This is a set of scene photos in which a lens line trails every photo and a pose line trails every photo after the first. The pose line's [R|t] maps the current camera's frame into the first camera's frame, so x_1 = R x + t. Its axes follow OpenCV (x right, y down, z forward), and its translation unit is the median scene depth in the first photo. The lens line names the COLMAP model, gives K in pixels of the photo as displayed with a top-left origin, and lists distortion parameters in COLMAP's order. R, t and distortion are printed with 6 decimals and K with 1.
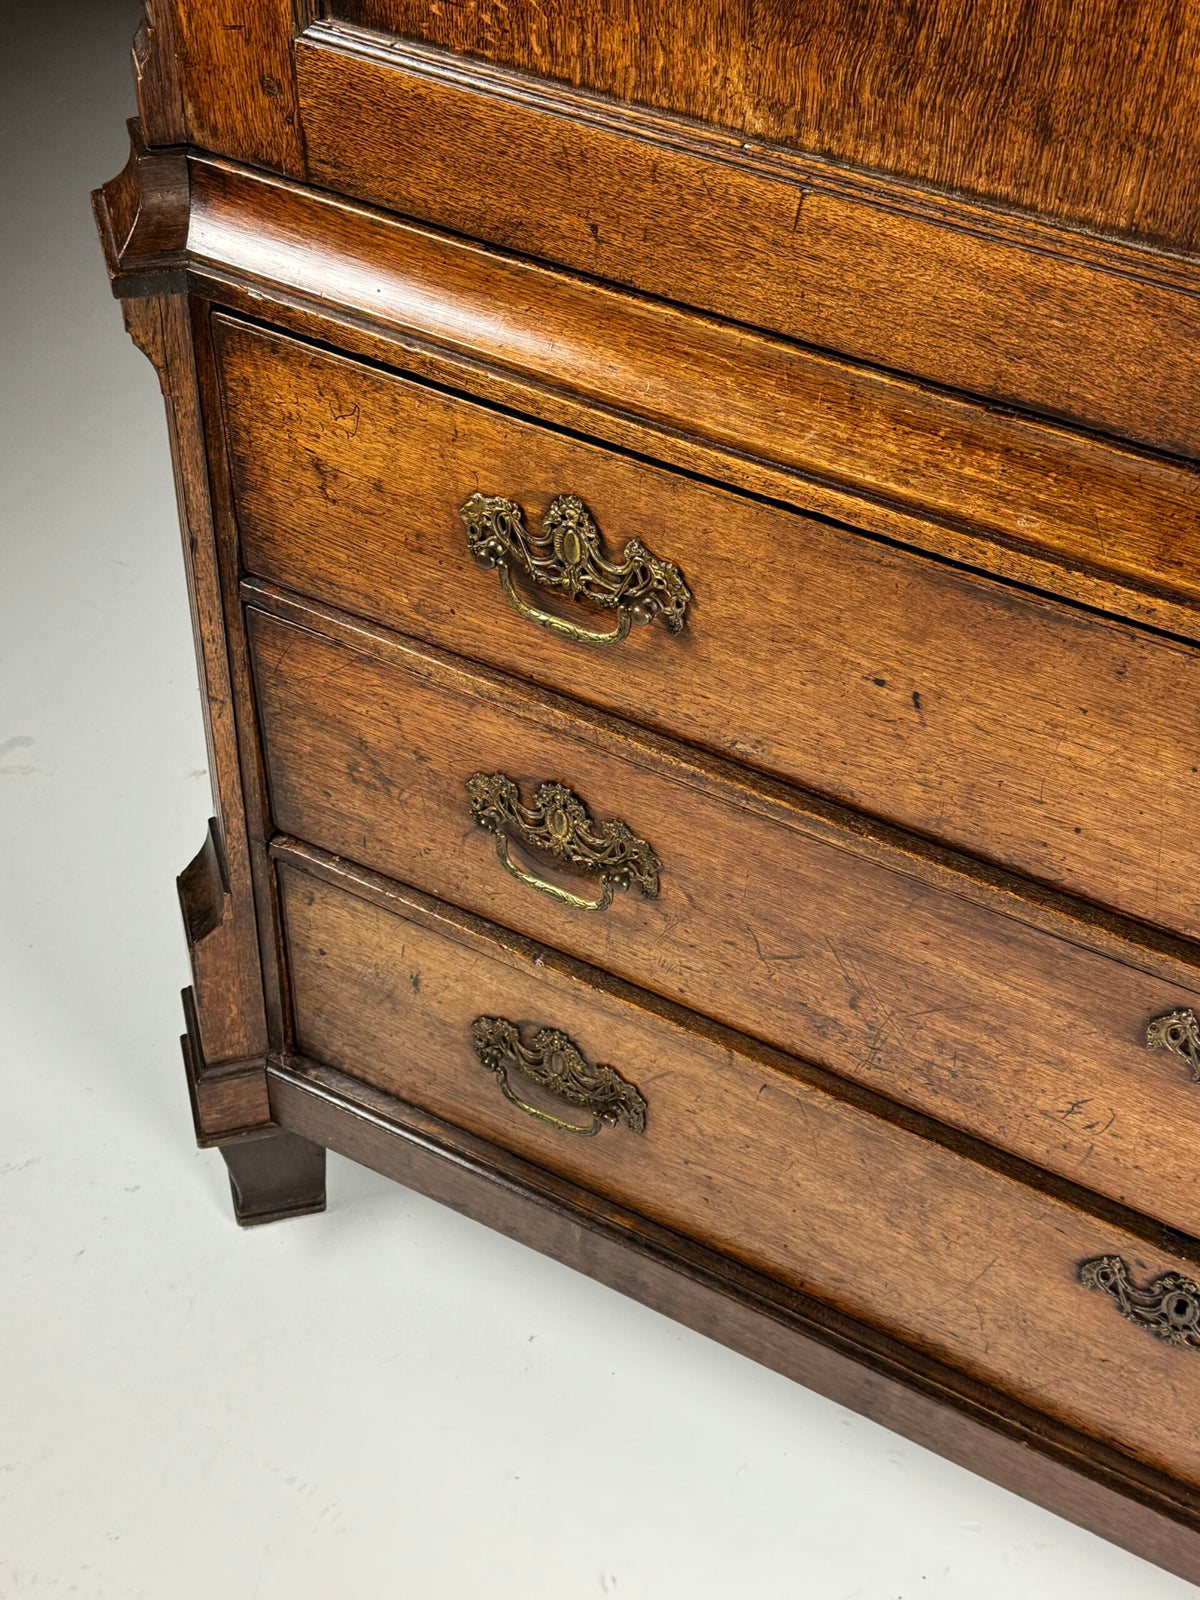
lens RADIAL K [[2113.0, 0, 595.0], [0, 2113.0, 819.6], [0, 0, 1]] dist [0.113651, 0.000000]
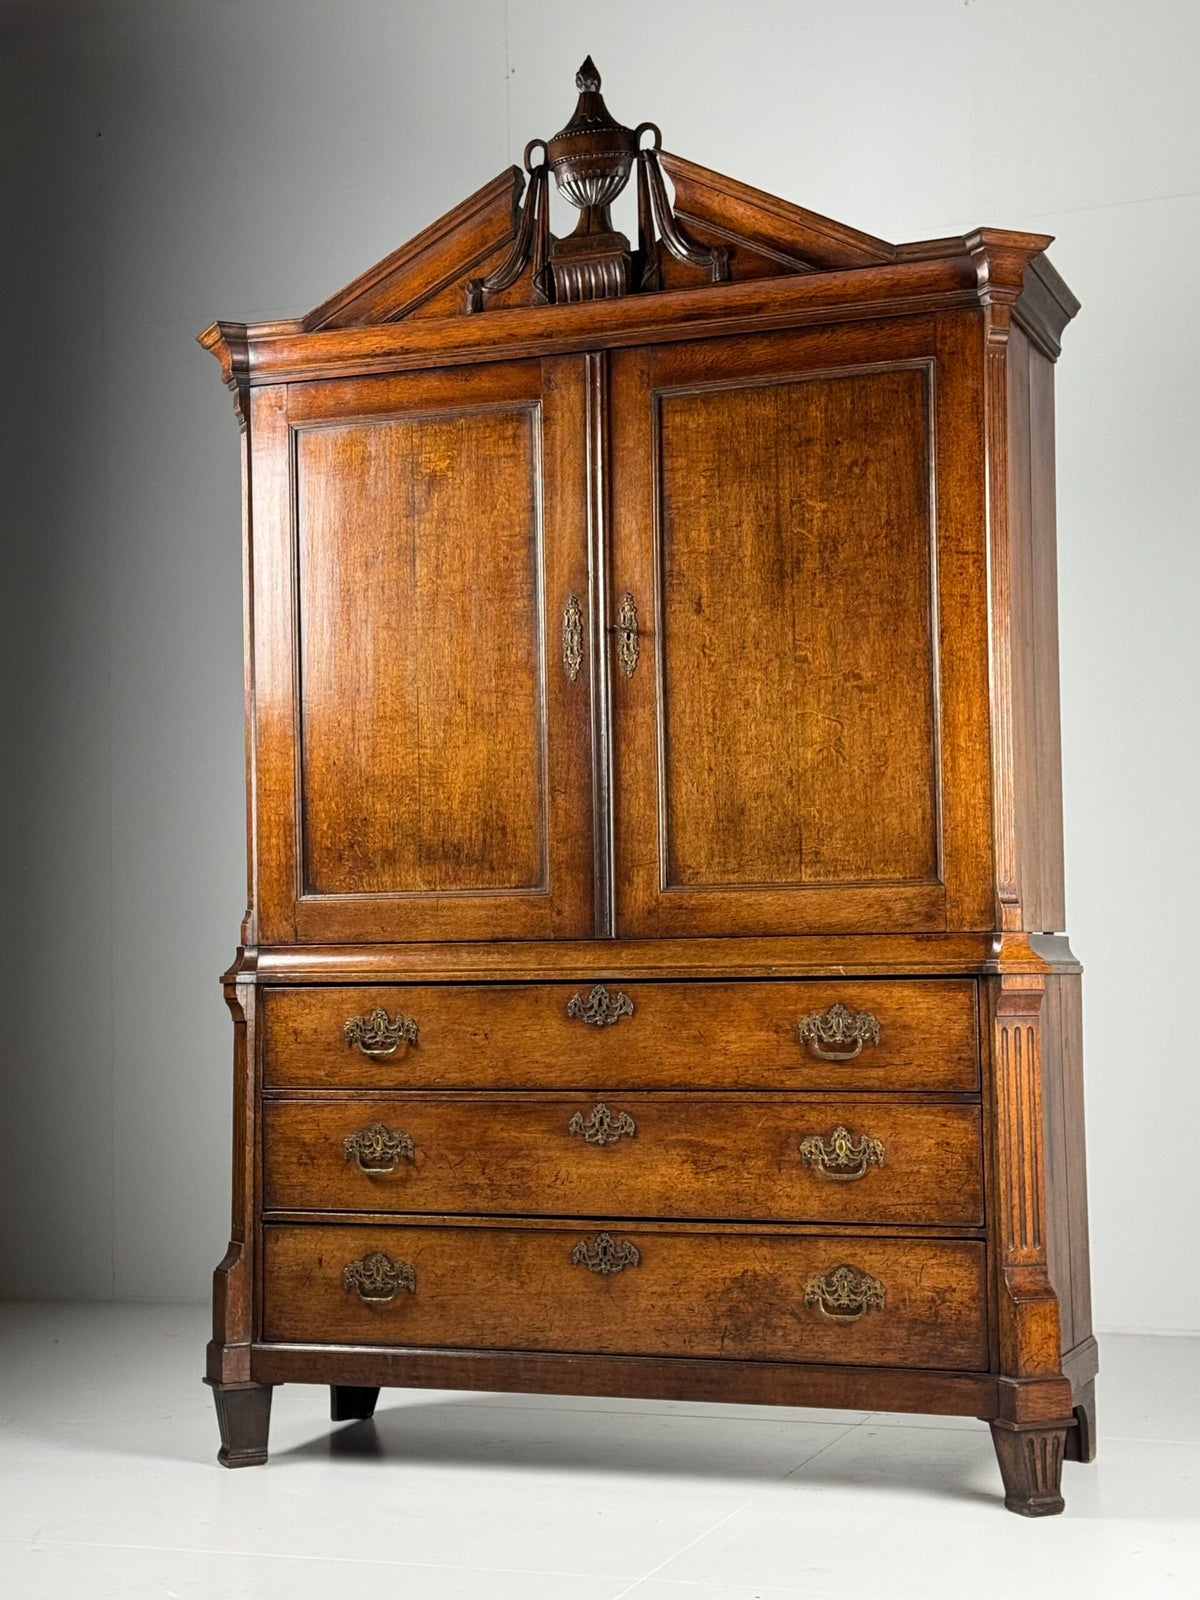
lens RADIAL K [[2493.7, 0, 600.4], [0, 2493.7, 826.4], [0, 0, 1]] dist [0.135761, 0.000000]
pose [[0.986348, -0.026165, 0.162580, -0.309114], [0.136451, 0.682562, -0.717976, 2.608134], [-0.092185, 0.730359, 0.676814, -1.970801]]
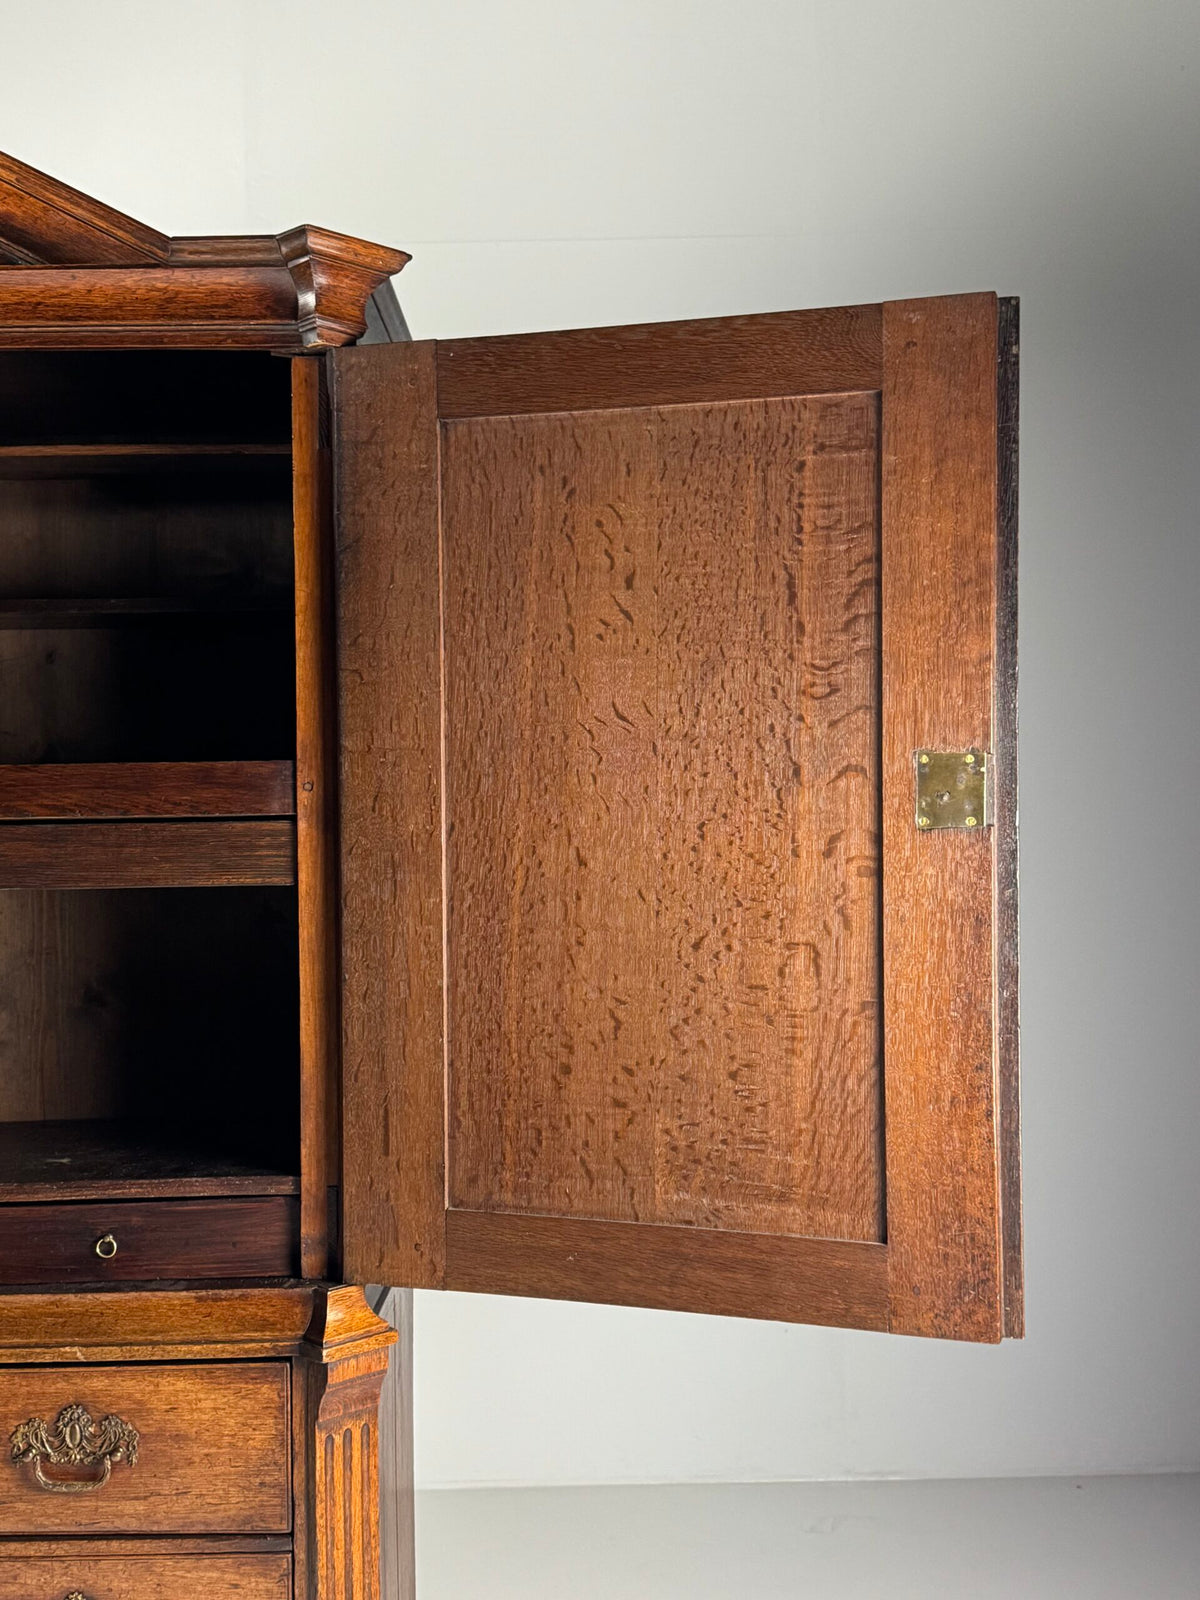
lens RADIAL K [[1786.5, 0, 593.1], [0, 1786.5, 832.1], [0, 0, 1]] dist [0.026663, 0.000000]
pose [[0.865373, -0.033539, 0.500005, 0.231202], [0.367417, 0.720974, -0.587538, 0.944888], [-0.340785, 0.692150, 0.636235, -0.937192]]
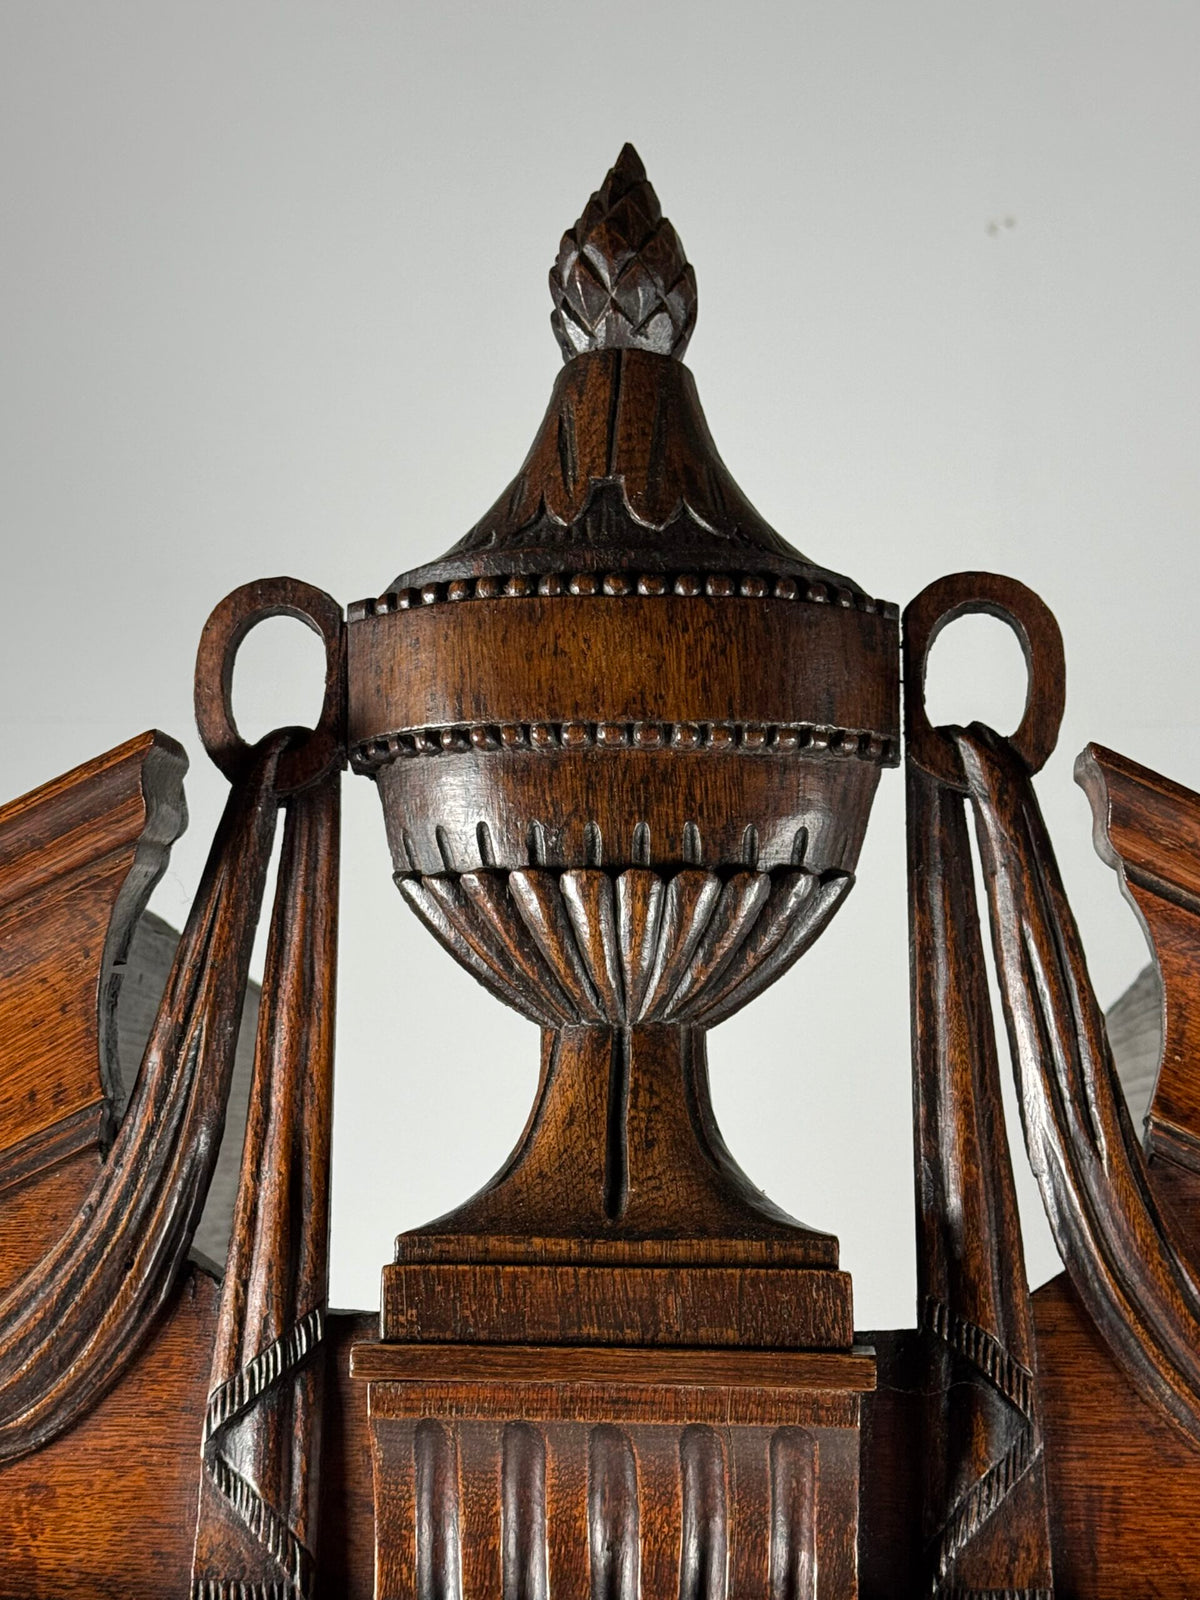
lens RADIAL K [[2493.7, 0, 614.0], [0, 2493.7, 817.6], [0, 0, 1]] dist [0.135761, 0.000000]
pose [[0.895599, 0.062513, 0.440449, 0.061187], [0.307320, 0.628912, -0.714159, -0.501296], [-0.321648, 0.774959, 0.544041, -0.381533]]
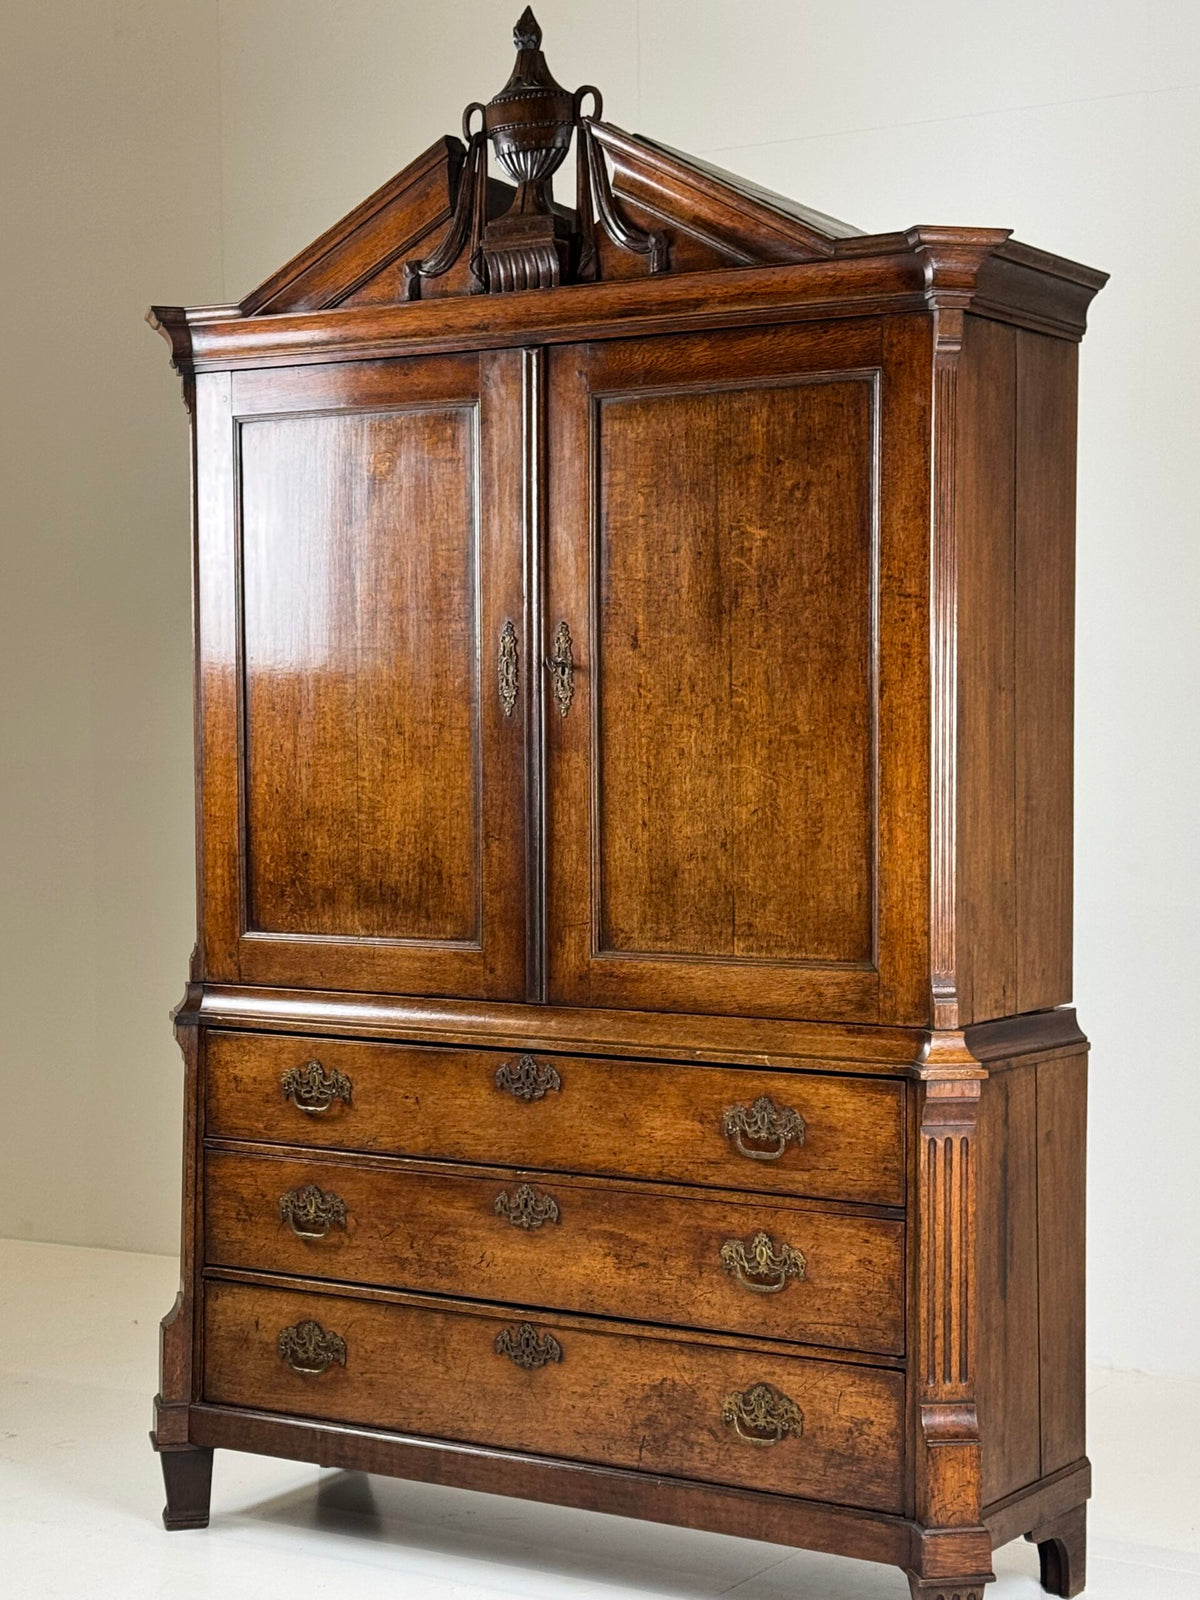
lens RADIAL K [[2817.6, 0, 595.7], [0, 2817.6, 840.4], [0, 0, 1]] dist [0.131325, 0.000000]
pose [[0.999120, -0.018453, -0.037667, 0.578458], [-0.011032, 0.750797, -0.660441, 2.398476], [0.040467, 0.660275, 0.749933, -2.363545]]
